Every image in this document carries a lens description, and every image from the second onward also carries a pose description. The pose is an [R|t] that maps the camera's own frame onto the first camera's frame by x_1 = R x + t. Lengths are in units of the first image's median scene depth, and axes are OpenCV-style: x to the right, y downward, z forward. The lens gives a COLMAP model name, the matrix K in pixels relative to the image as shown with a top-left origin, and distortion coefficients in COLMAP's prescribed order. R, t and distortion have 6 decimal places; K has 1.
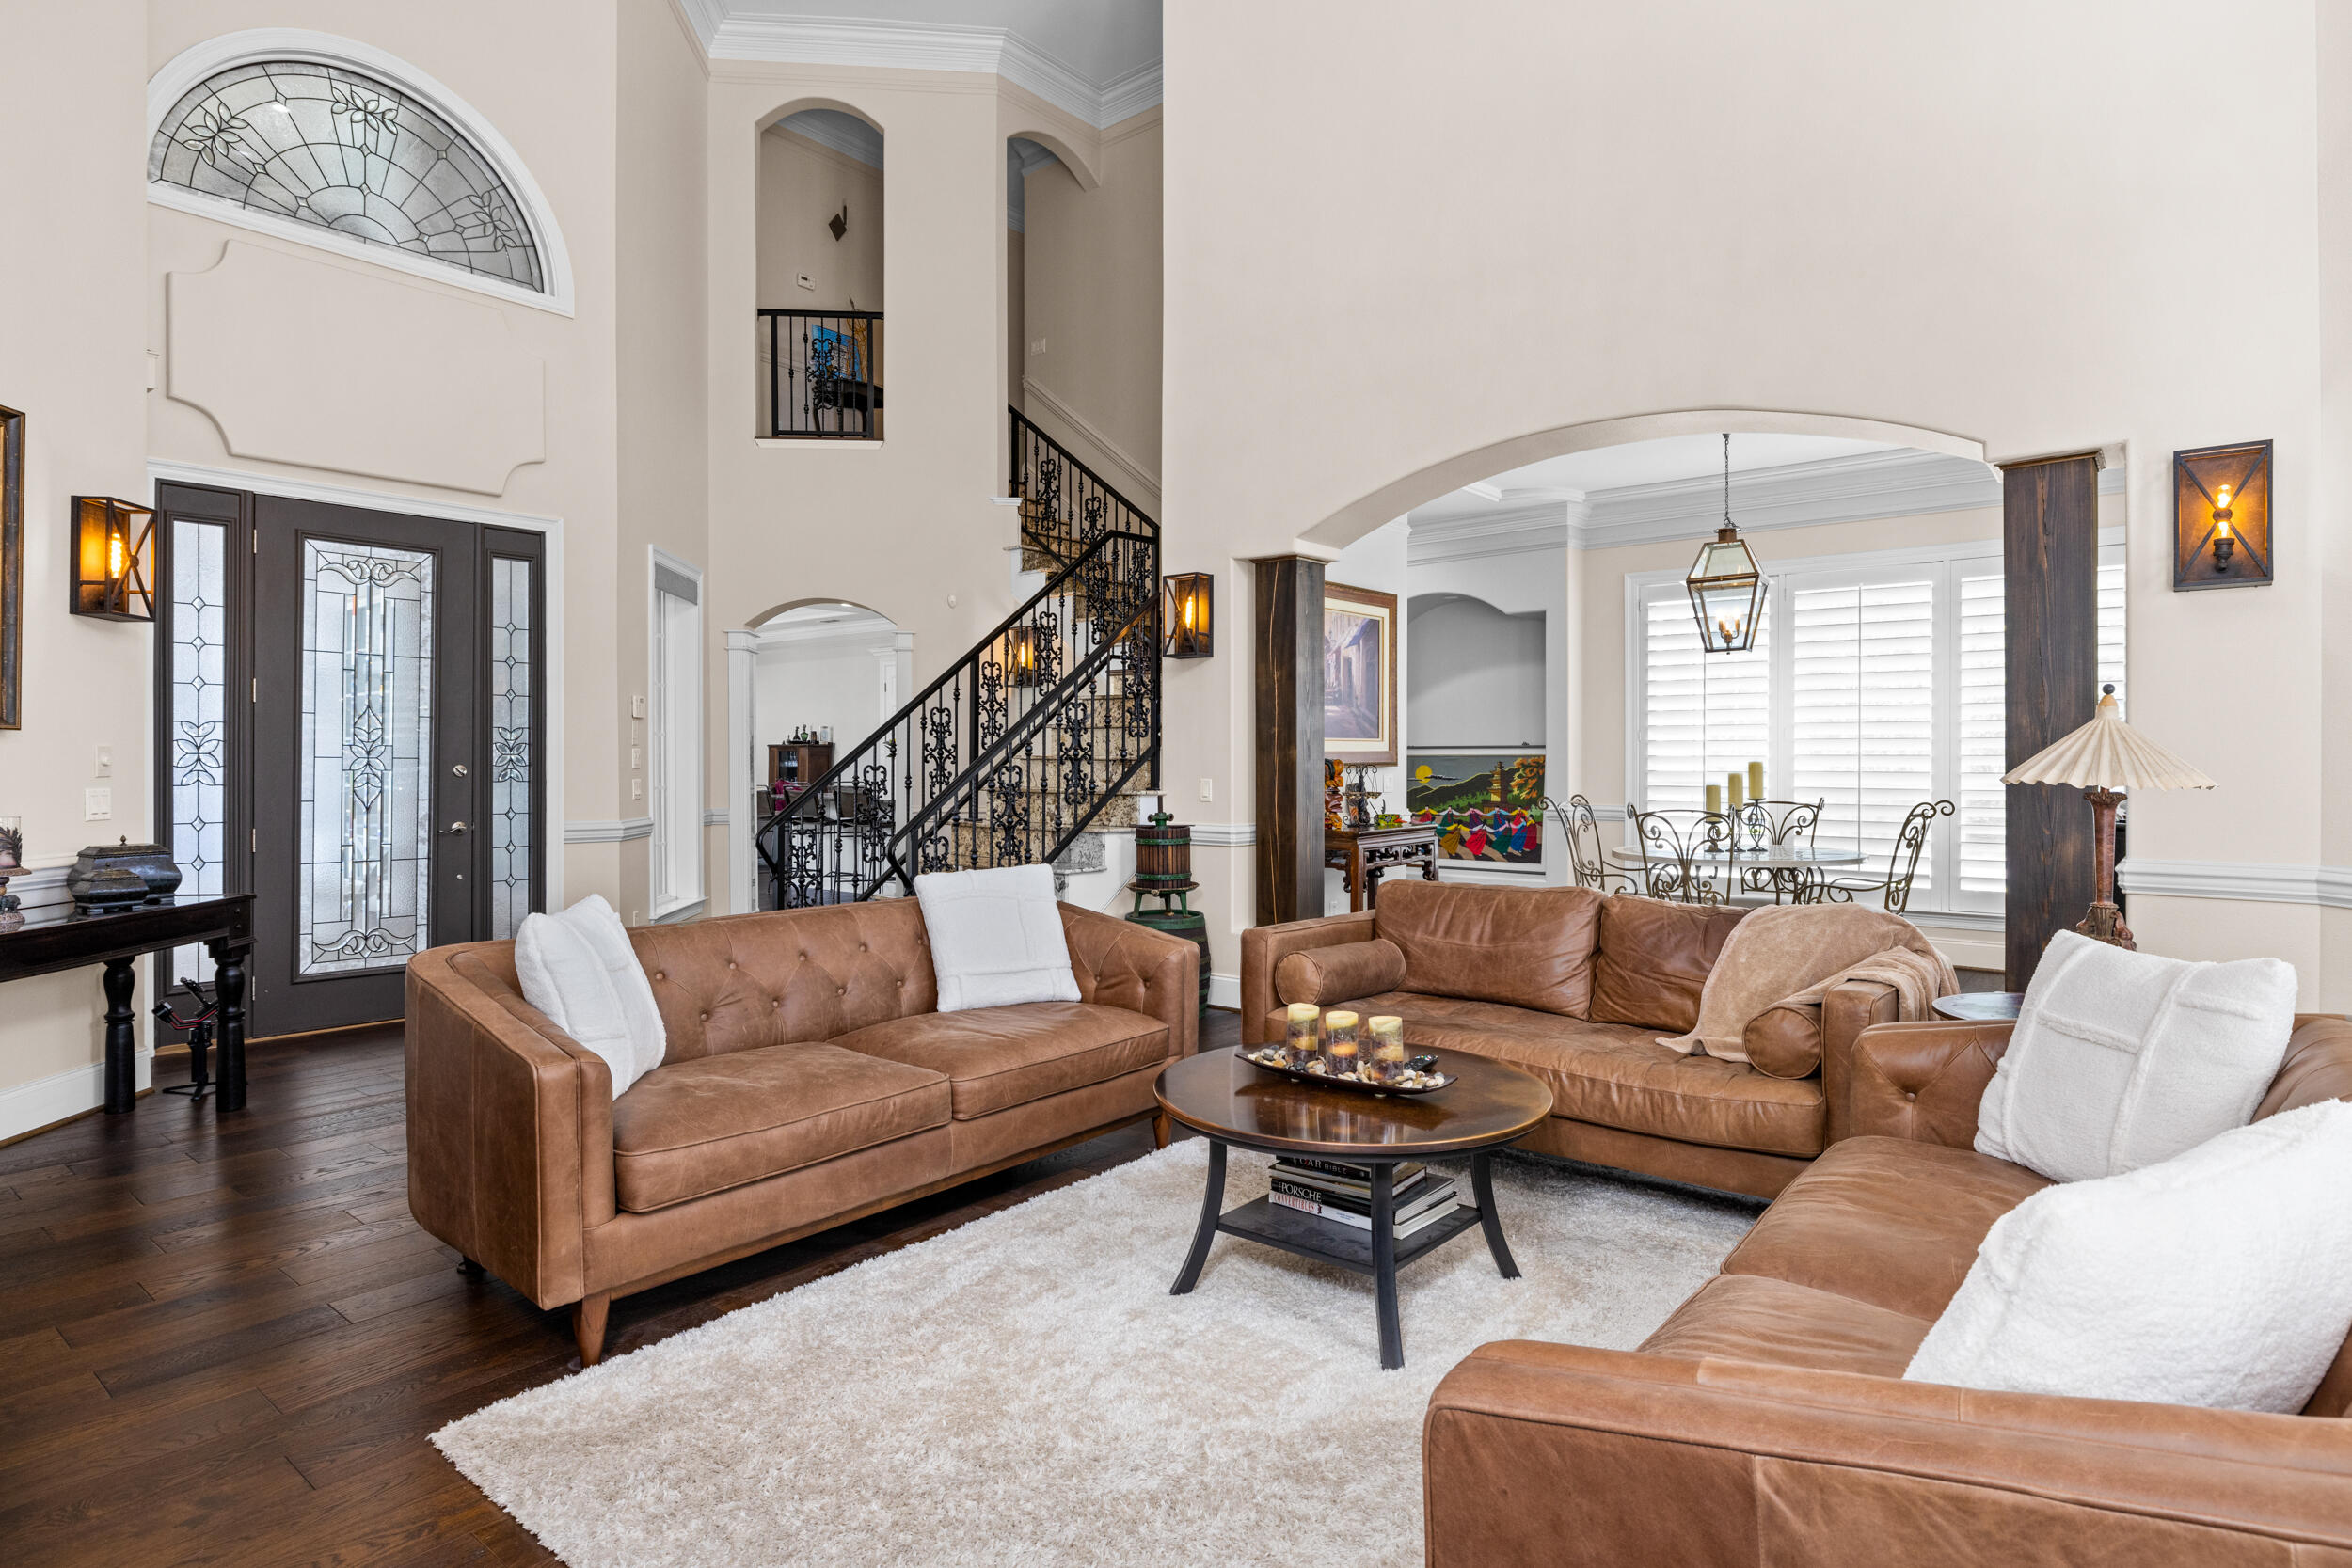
lens RADIAL K [[1286.5, 0, 1178.5], [0, 1286.5, 775.4], [0, 0, 1]] dist [0.003689, -0.003313]
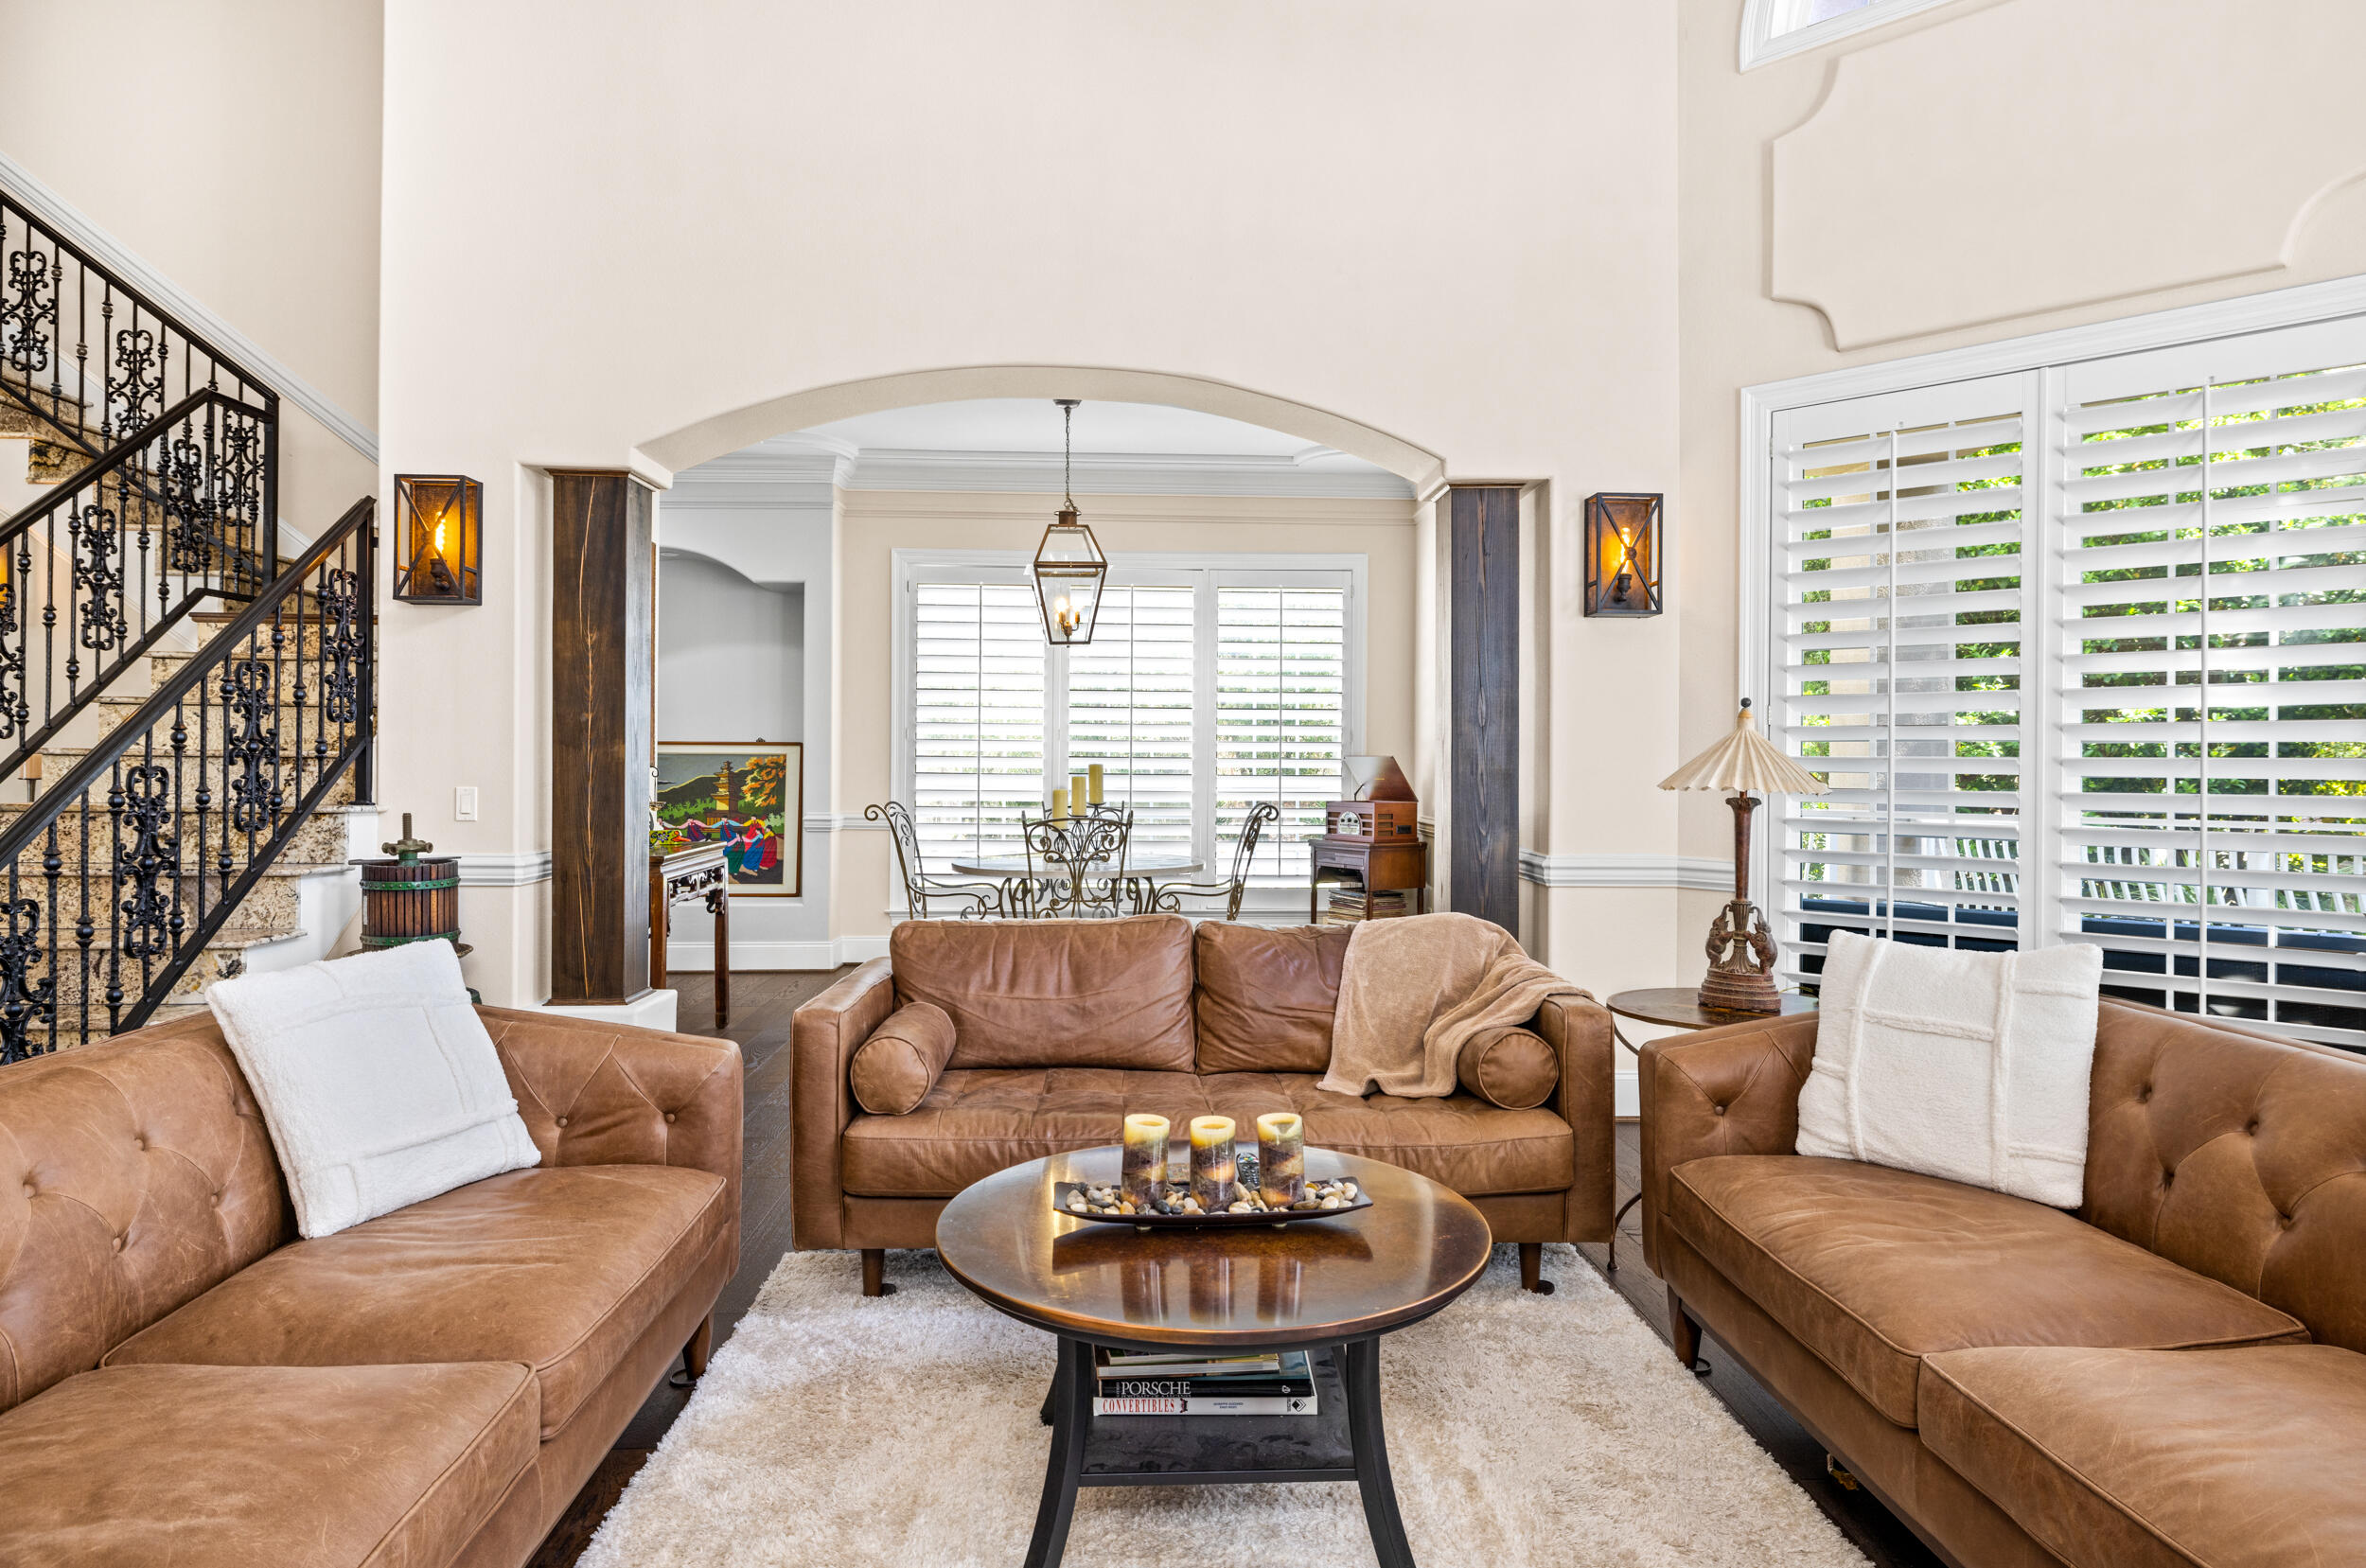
lens RADIAL K [[1398.3, 0, 1189.1], [0, 1398.3, 769.4], [0, 0, 1]] dist [0.004357, 0.000925]
pose [[0.733408, 0.000937, 0.679788, -0.207360], [0.001527, 0.999994, -0.003025, -0.003700], [-0.679787, 0.003257, 0.733402, 0.222801]]
